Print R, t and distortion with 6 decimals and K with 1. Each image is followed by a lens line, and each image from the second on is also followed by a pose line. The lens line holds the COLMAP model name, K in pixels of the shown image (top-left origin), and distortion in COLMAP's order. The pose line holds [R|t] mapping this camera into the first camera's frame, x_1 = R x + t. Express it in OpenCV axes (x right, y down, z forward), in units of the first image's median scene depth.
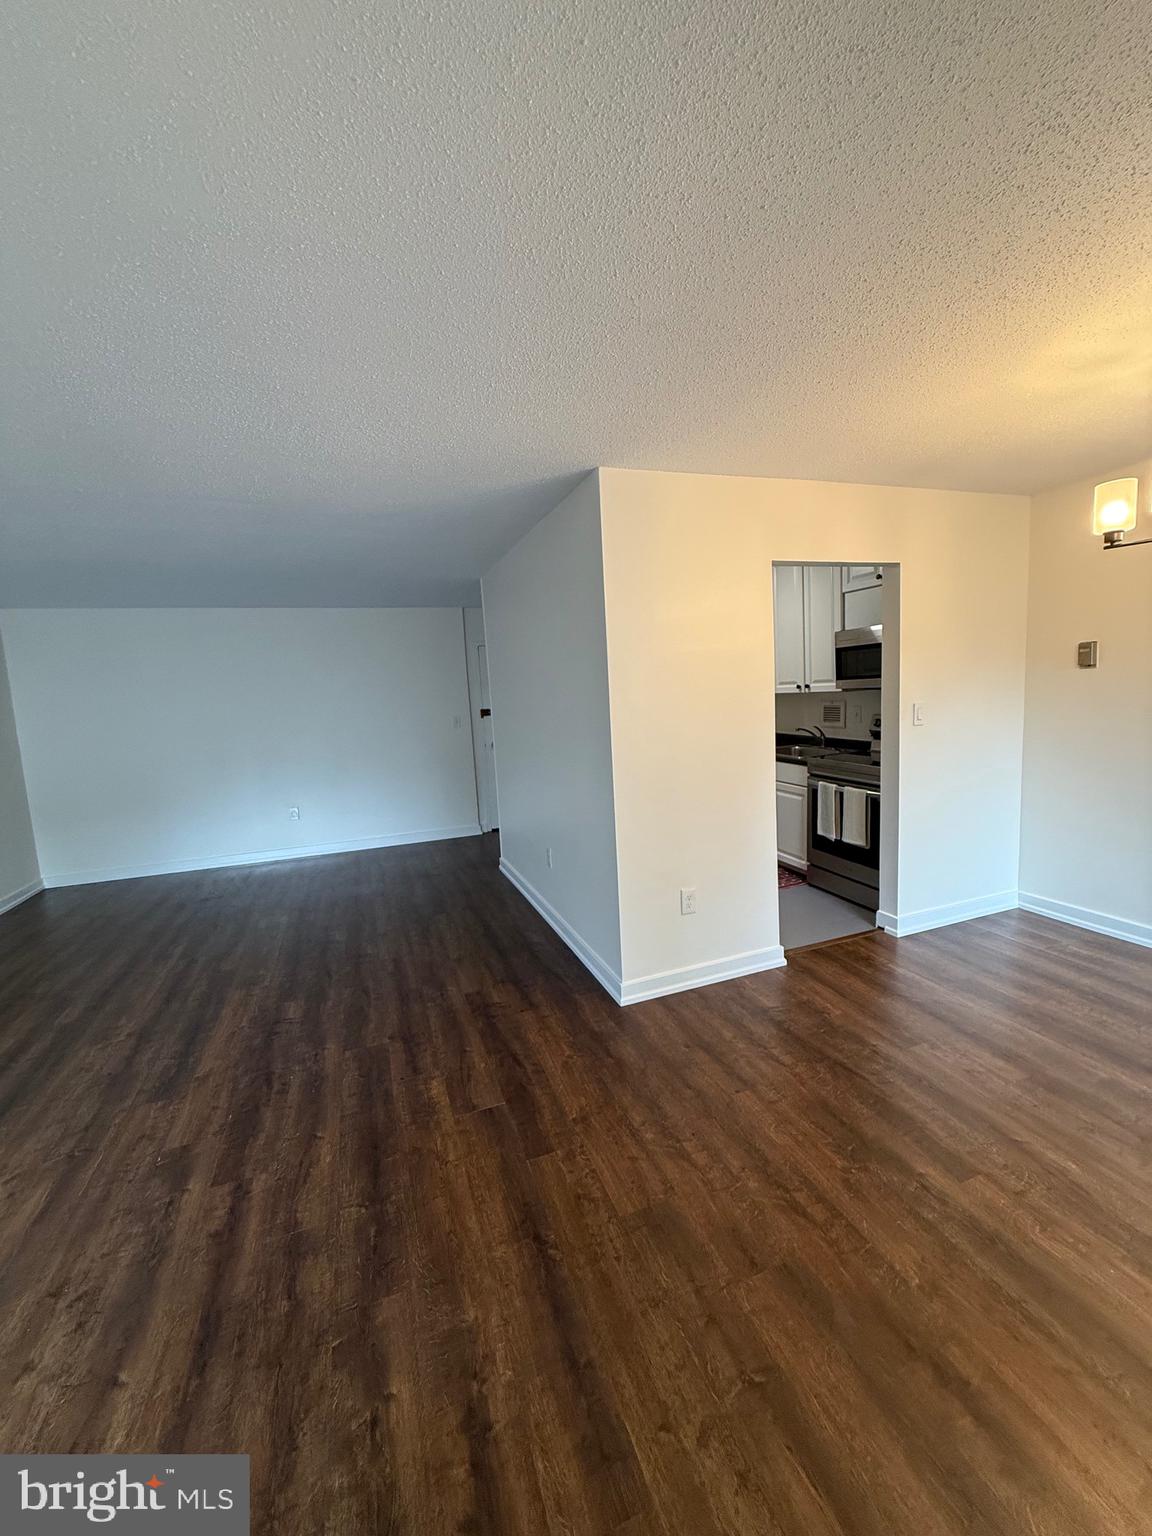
lens RADIAL K [[610.8, 0, 578.3], [0, 610.8, 764.1], [0, 0, 1]] dist [0.000025, -0.000789]
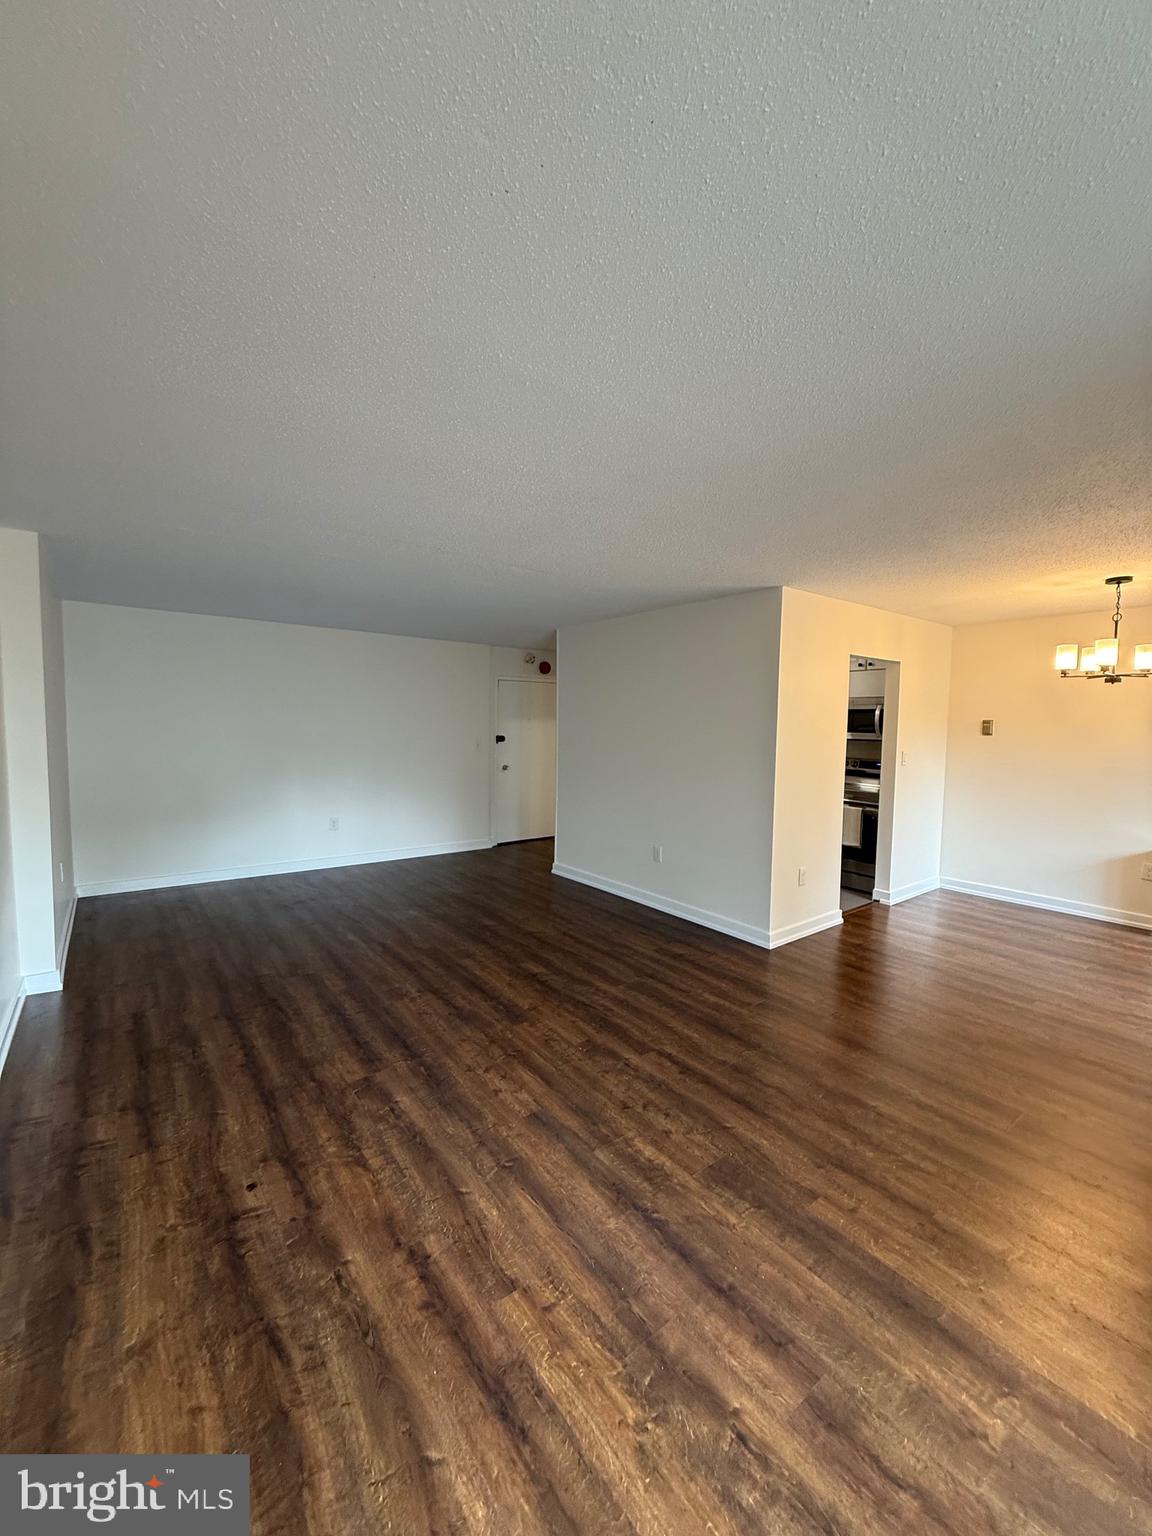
lens RADIAL K [[610.8, 0, 578.3], [0, 610.8, 764.1], [0, 0, 1]] dist [0.000025, -0.000789]
pose [[0.949809, 0.049457, 0.308896, -0.761717], [-0.031161, 0.997470, -0.063888, 0.062117], [-0.311275, 0.051056, 0.948948, -0.227652]]
